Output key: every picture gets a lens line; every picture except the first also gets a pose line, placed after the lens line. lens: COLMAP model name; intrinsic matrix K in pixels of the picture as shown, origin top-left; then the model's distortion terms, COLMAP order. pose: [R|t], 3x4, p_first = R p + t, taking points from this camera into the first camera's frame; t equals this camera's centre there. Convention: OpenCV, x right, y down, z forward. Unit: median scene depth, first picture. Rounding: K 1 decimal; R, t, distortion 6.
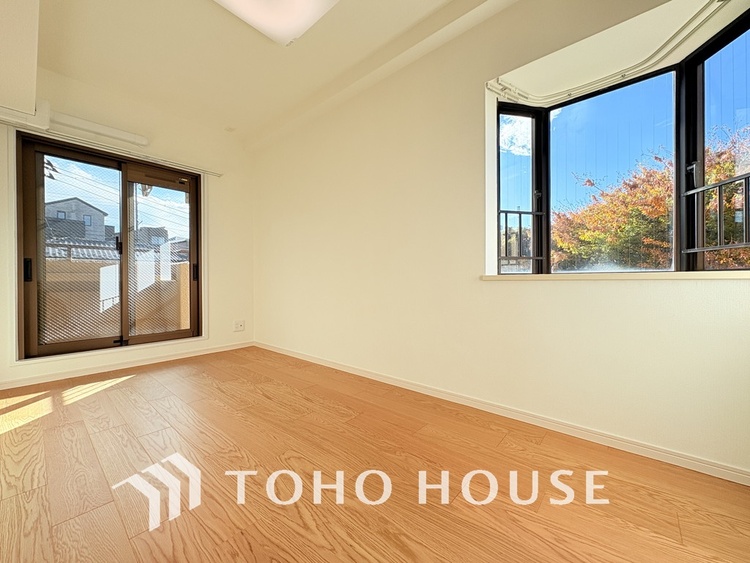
lens RADIAL K [[299.2, 0, 375.5], [0, 299.2, 282.2], [0, 0, 1]] dist [-0.001761, -0.000013]
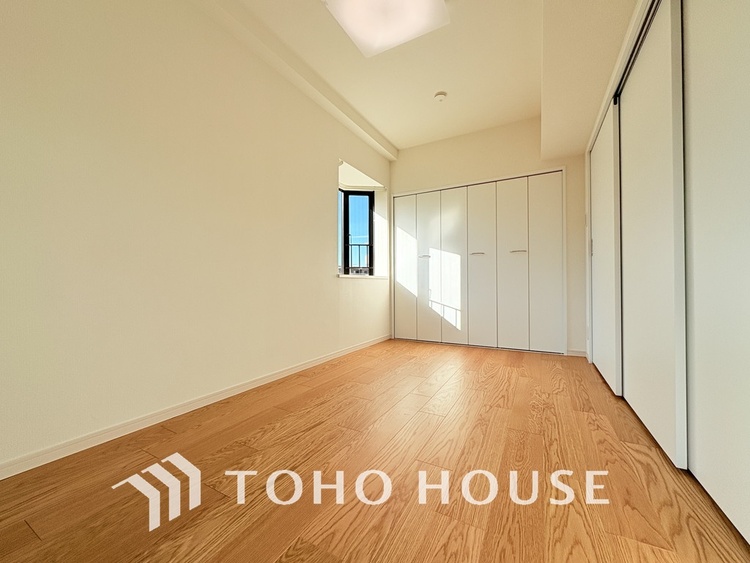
lens RADIAL K [[299.2, 0, 374.8], [0, 299.2, 281.7], [0, 0, 1]] dist [-0.001761, -0.000013]
pose [[-0.205384, 0.009349, 0.978637, -1.379966], [0.005868, 0.999948, -0.008321, 0.036423], [-0.978664, 0.004033, -0.205428, 1.231971]]
